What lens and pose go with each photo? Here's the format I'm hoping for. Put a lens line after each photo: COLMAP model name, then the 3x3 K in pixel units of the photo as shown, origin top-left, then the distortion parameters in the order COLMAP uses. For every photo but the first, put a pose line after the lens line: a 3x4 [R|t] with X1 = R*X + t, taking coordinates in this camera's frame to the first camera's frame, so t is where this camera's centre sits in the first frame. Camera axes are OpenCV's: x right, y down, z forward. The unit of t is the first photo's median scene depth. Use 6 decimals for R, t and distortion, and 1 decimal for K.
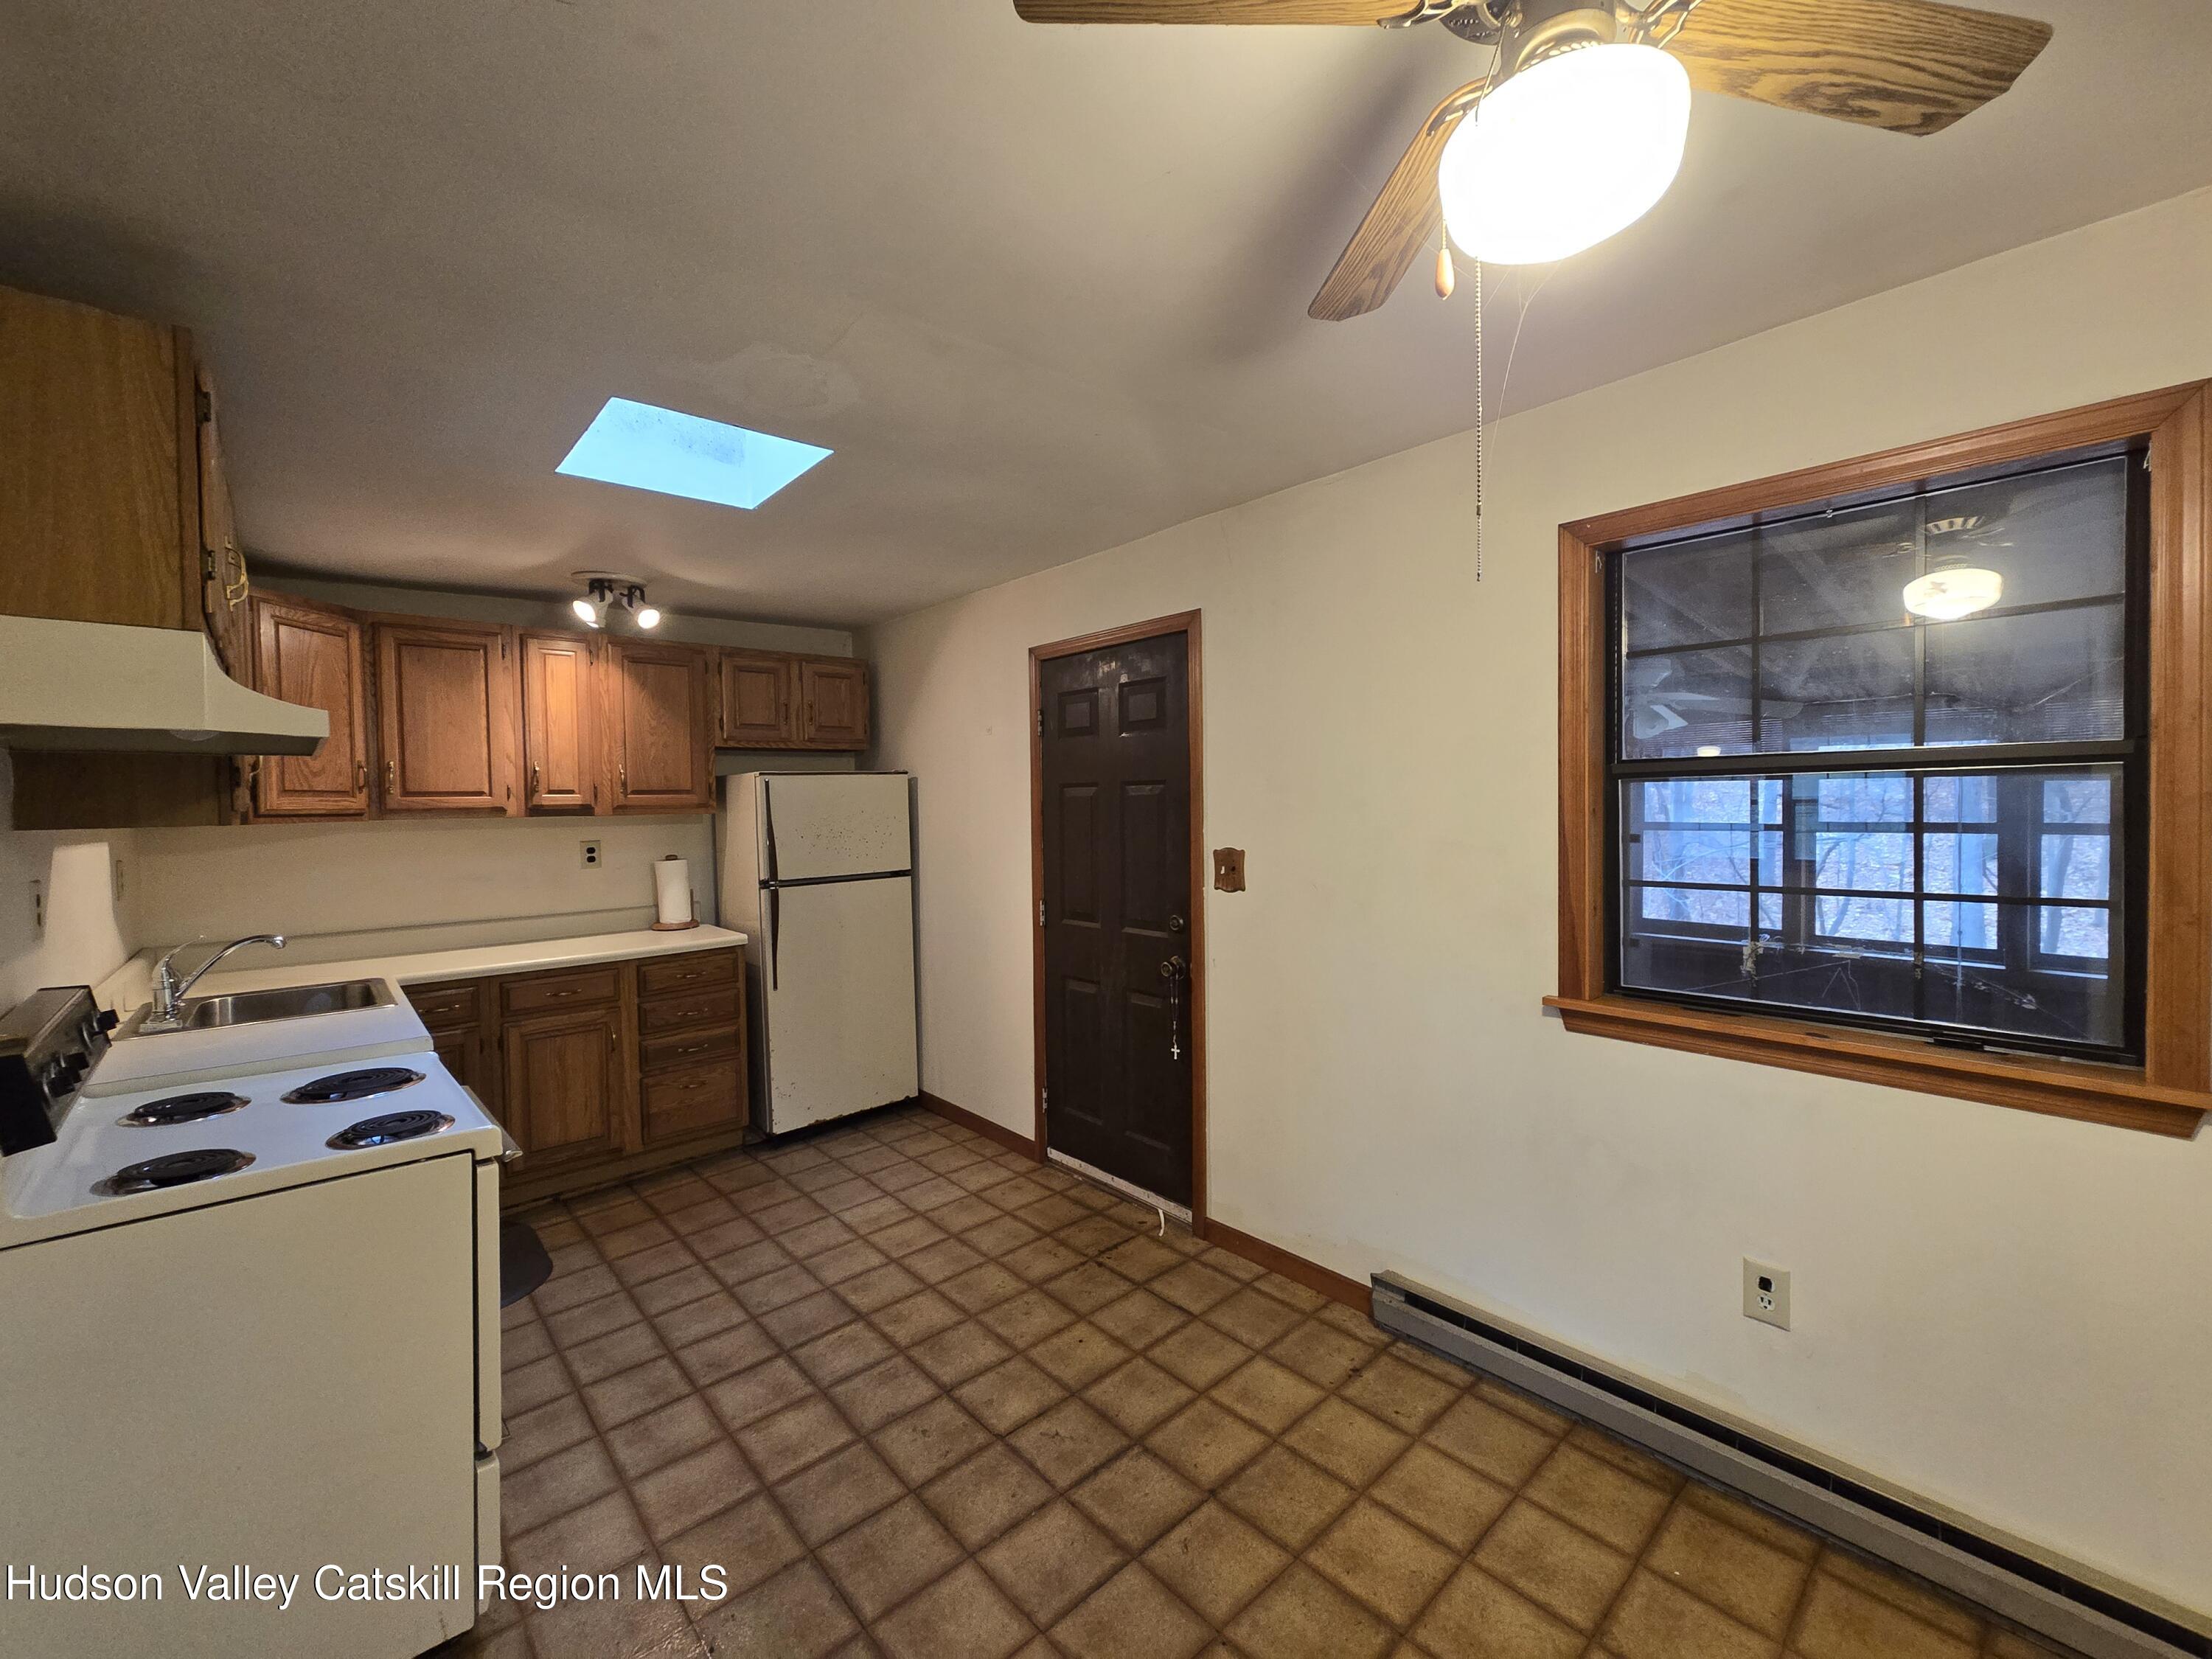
lens RADIAL K [[945.0, 0, 1105.2], [0, 945.0, 819.5], [0, 0, 1]] dist [0.002757, 0.000663]
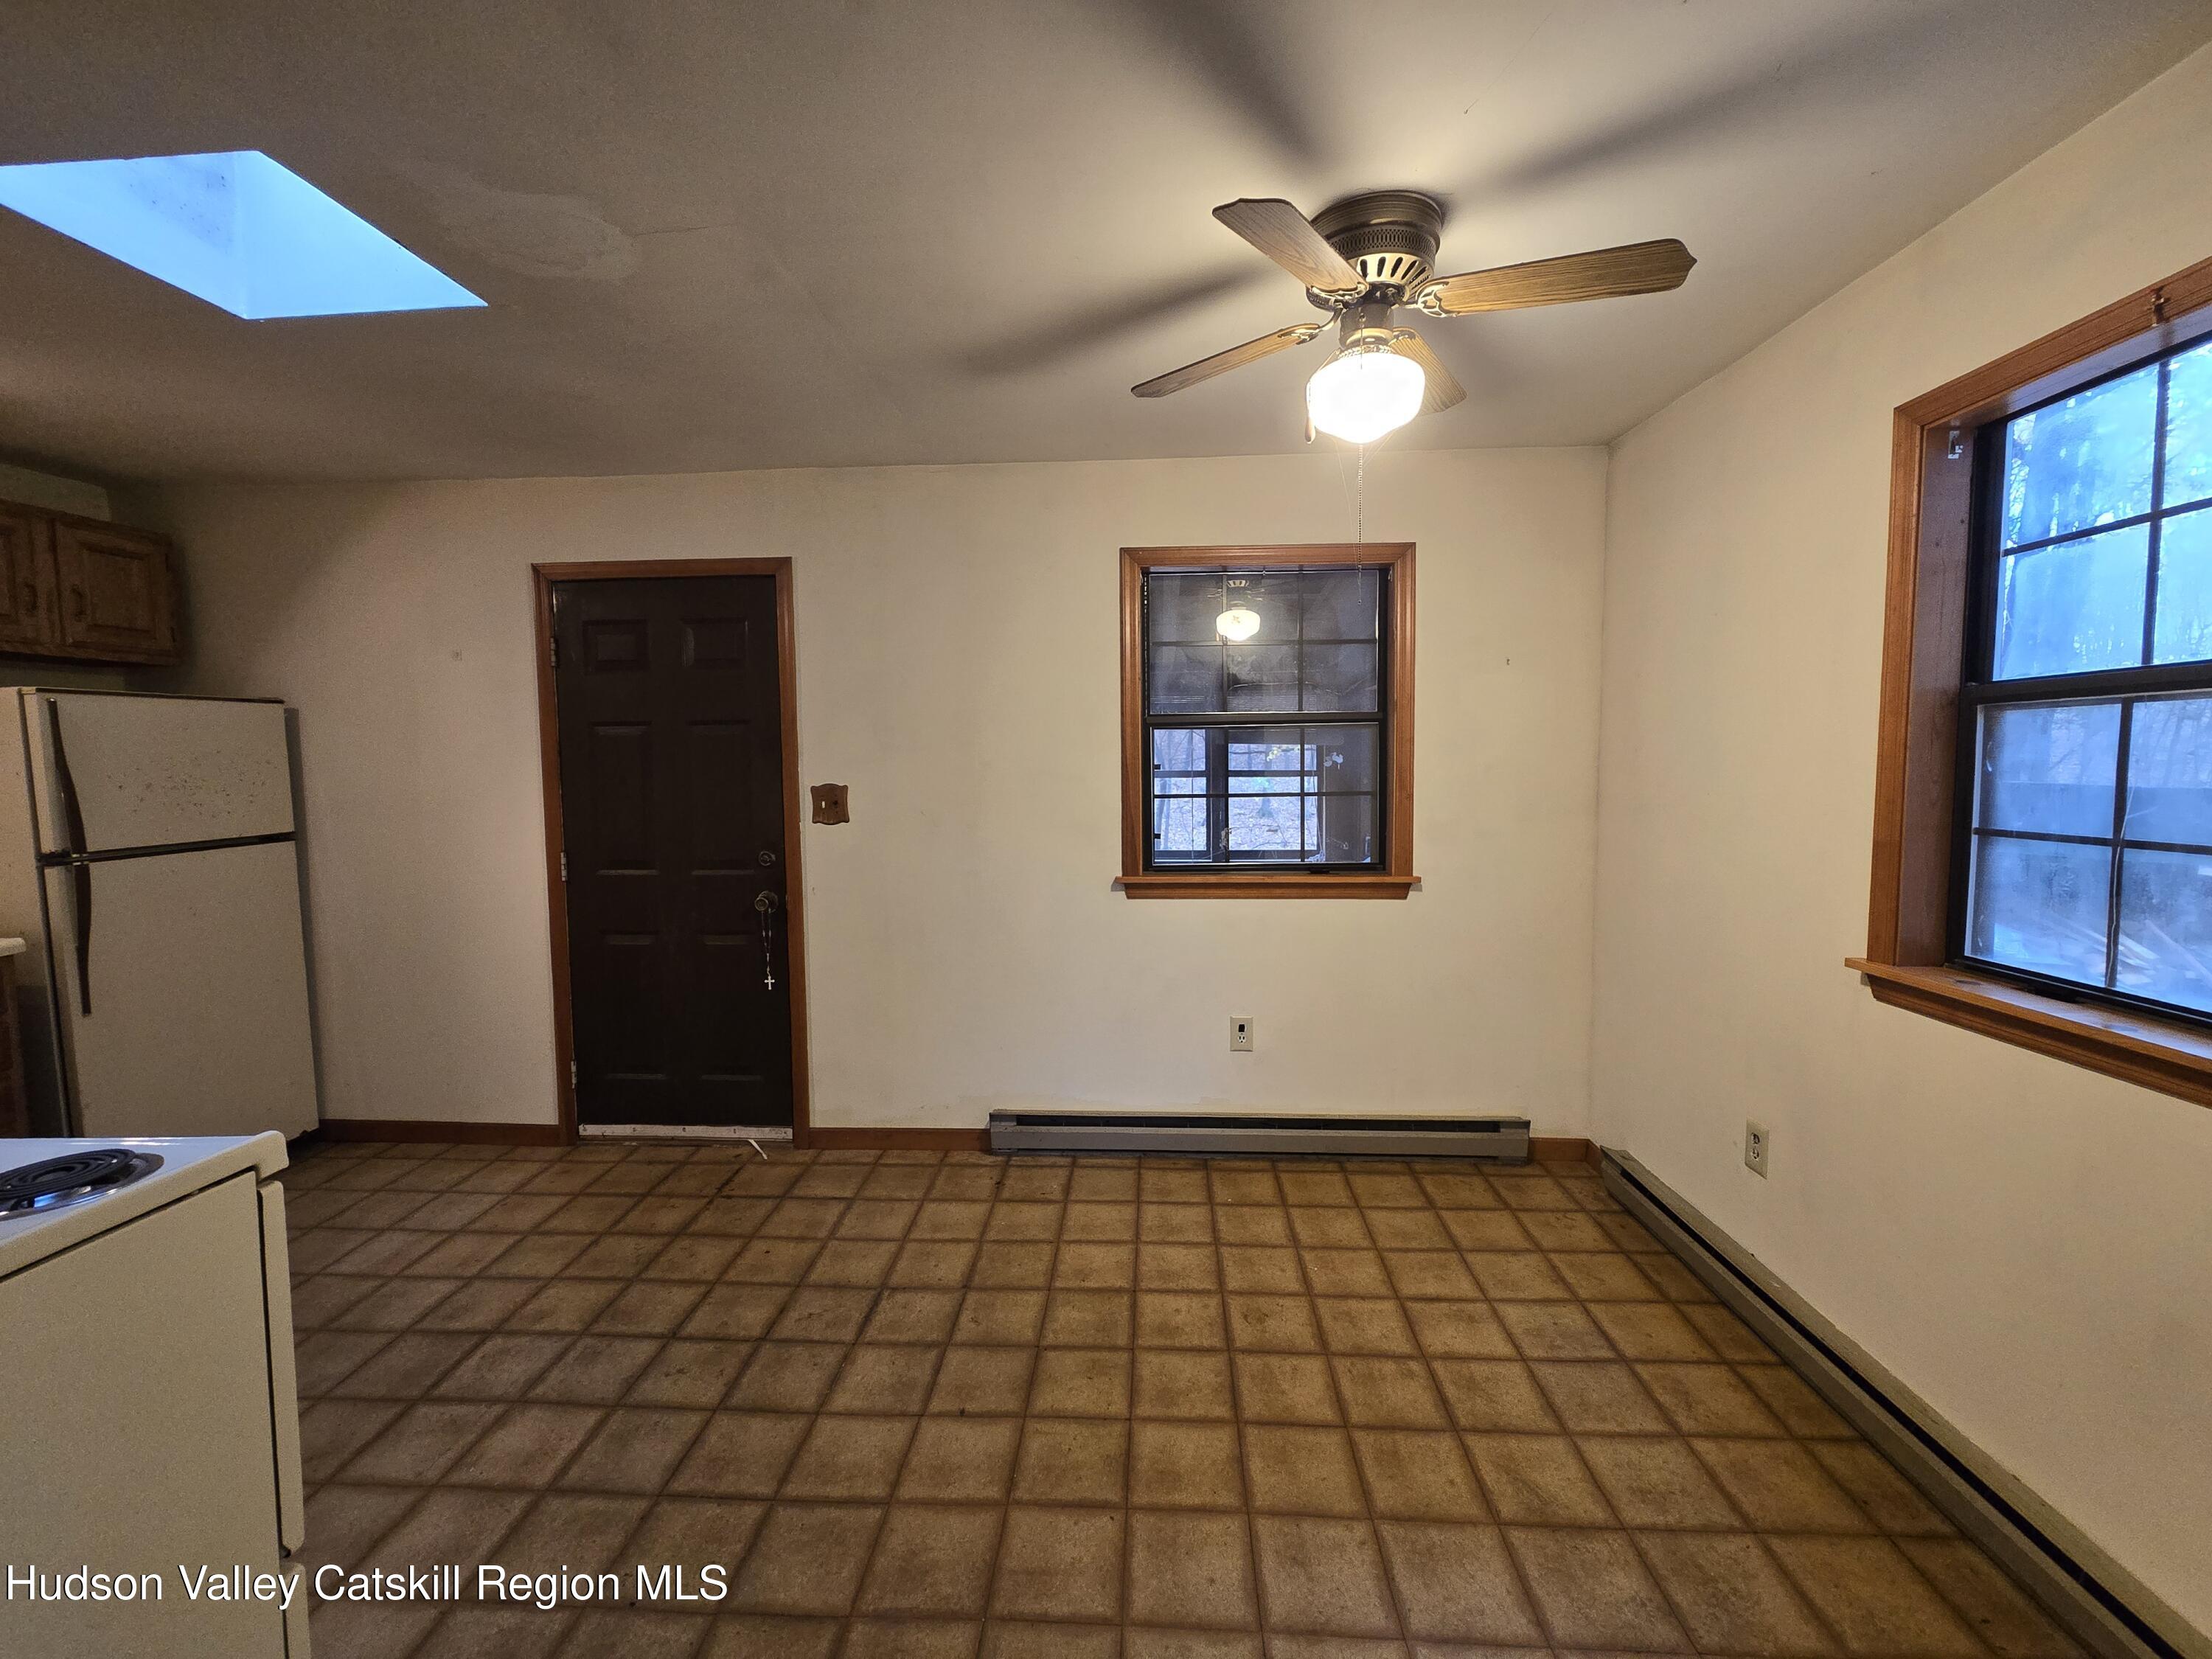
lens RADIAL K [[968.1, 0, 1122.1], [0, 968.1, 830.9], [0, 0, 1]] dist [-0.001671, -0.000180]
pose [[0.675928, -0.042809, 0.735723, -0.523227], [0.014457, 0.998890, 0.044839, 0.043851], [-0.736826, -0.019671, 0.675796, -0.002405]]
